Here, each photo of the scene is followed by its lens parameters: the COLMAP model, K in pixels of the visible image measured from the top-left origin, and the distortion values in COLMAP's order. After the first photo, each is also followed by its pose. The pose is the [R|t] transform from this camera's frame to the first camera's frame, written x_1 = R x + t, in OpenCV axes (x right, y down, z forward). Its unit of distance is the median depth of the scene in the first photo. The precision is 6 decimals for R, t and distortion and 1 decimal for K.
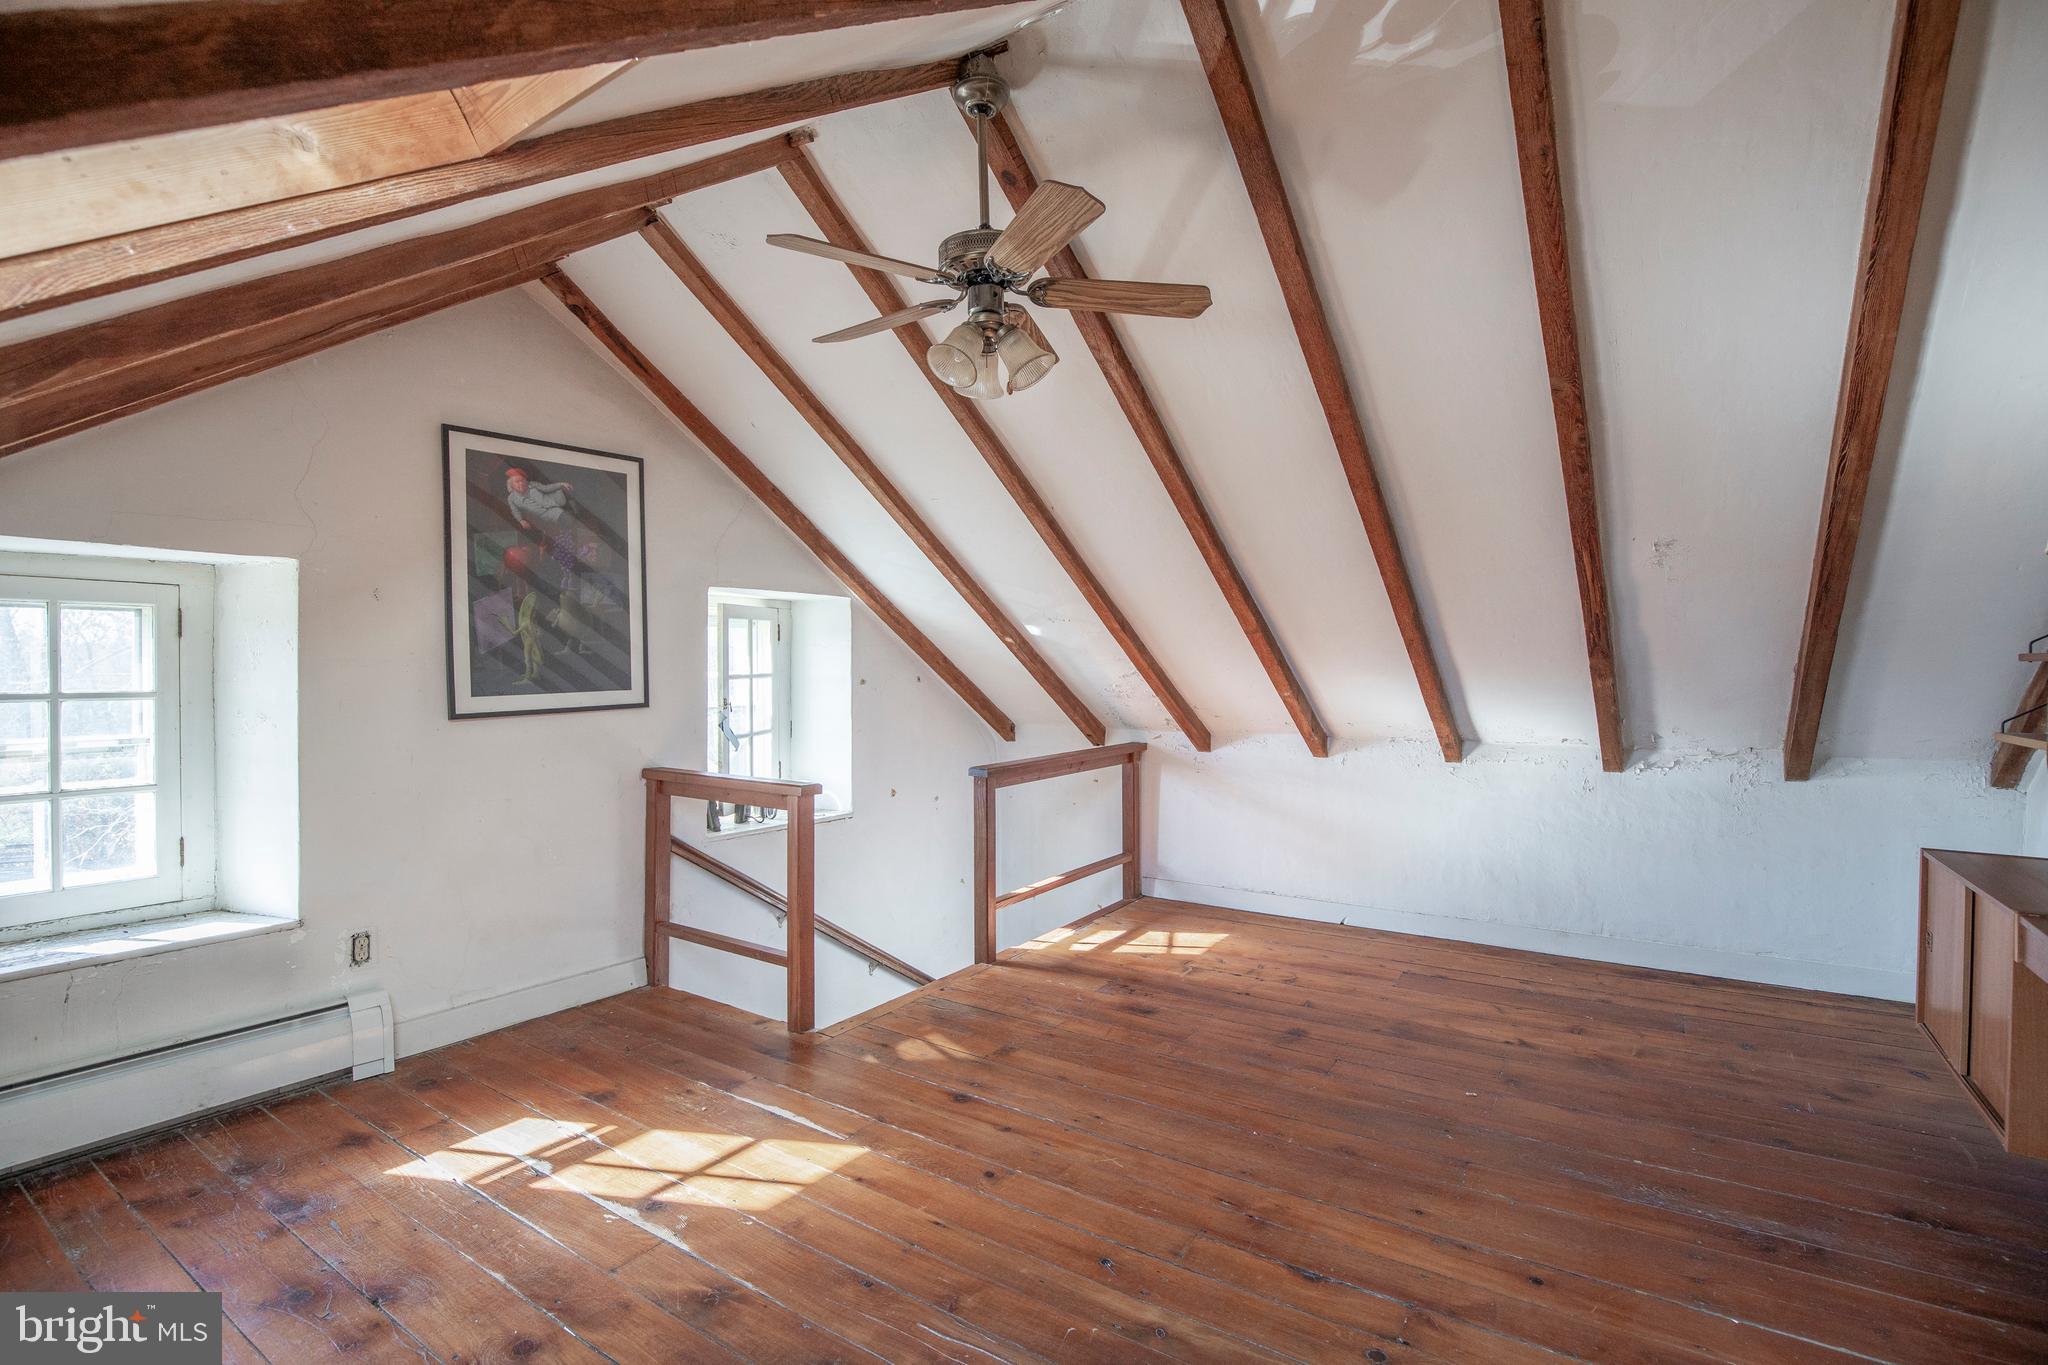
lens RADIAL K [[941.4, 0, 1028.9], [0, 941.4, 678.5], [0, 0, 1]] dist [-0.029529, 0.002712]
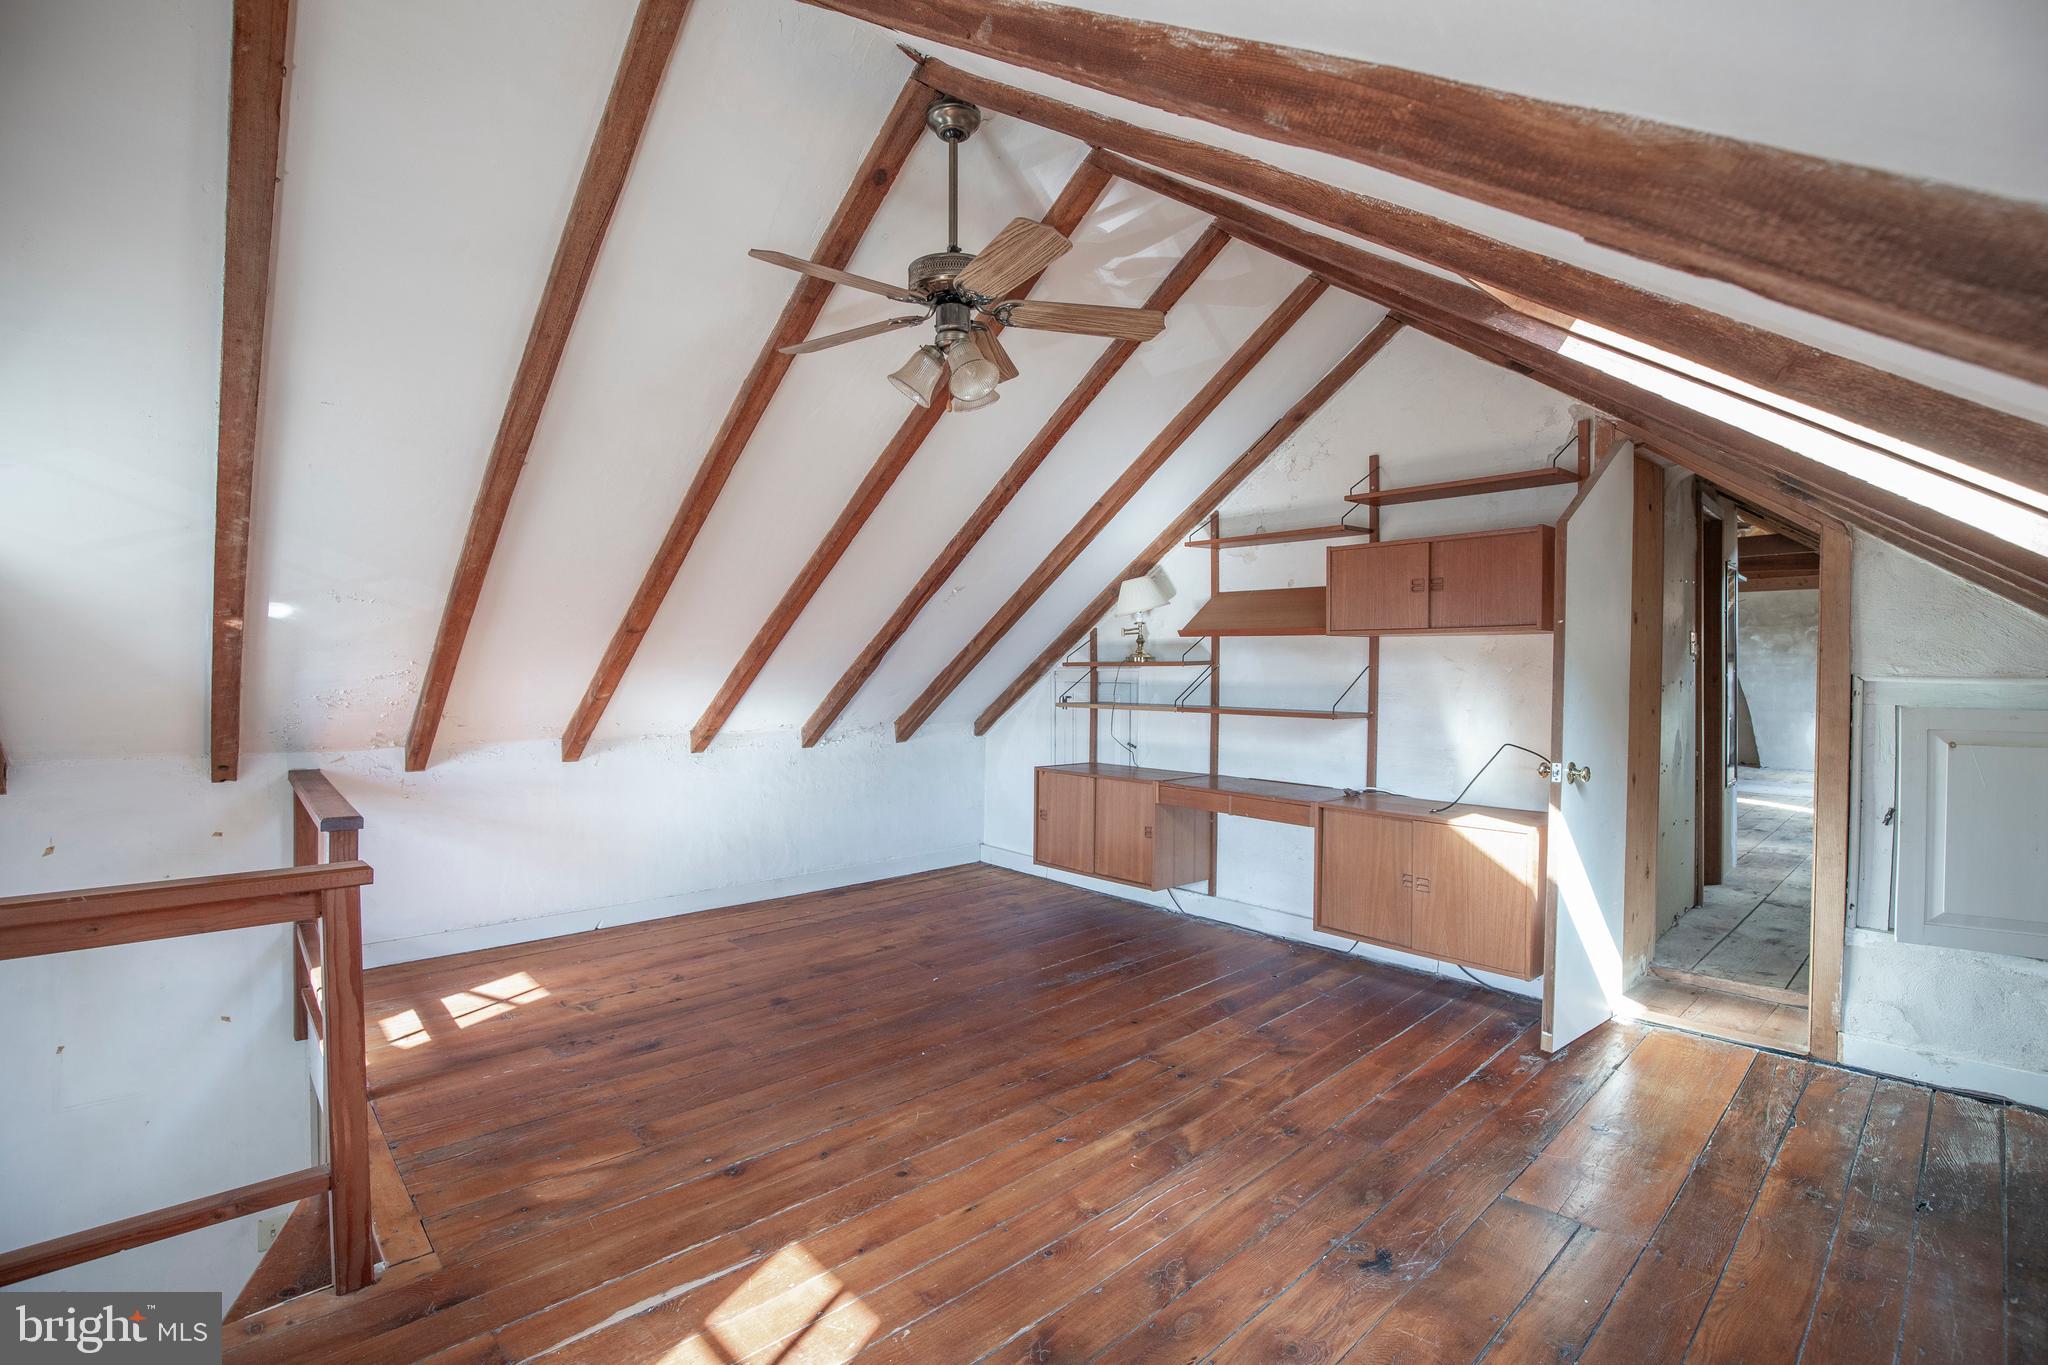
lens RADIAL K [[941.4, 0, 1033.6], [0, 941.4, 677.2], [0, 0, 1]] dist [-0.029529, 0.002712]
pose [[0.229036, -0.005750, 0.973401, -0.683245], [0.007683, 0.999962, 0.004099, -0.003149], [-0.973388, 0.006540, 0.229072, 0.438493]]
